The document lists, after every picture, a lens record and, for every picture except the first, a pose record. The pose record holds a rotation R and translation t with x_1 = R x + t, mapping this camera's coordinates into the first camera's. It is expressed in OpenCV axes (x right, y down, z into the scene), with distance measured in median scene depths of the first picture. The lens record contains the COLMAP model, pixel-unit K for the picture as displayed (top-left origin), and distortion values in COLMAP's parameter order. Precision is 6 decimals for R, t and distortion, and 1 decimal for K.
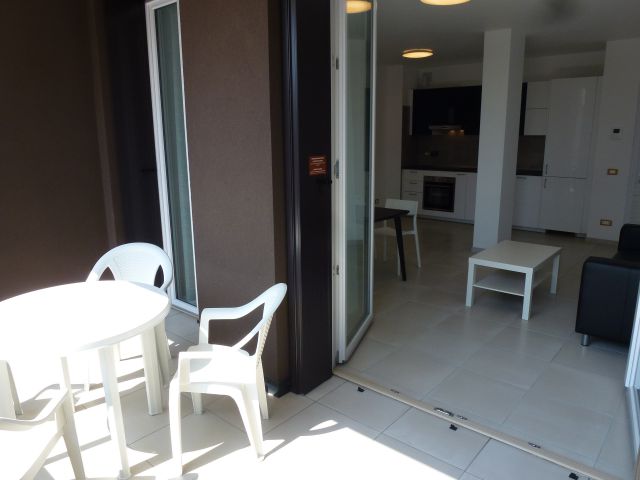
lens RADIAL K [[466.9, 0, 322.0], [0, 466.9, 240.1], [0, 0, 1]] dist [-0.053896, -0.003295]
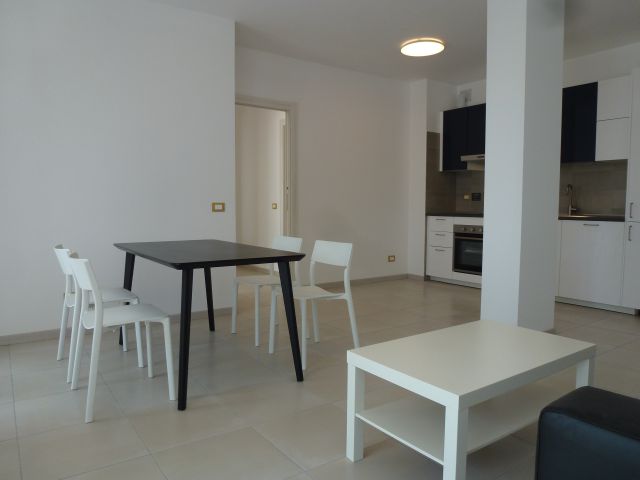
lens RADIAL K [[466.9, 0, 318.2], [0, 466.9, 241.3], [0, 0, 1]] dist [-0.053896, -0.003295]
pose [[0.967605, 0.031353, -0.250514, 0.197603], [-0.066808, 0.988685, -0.134305, -0.002764], [0.243468, 0.146691, 0.958752, 0.266805]]
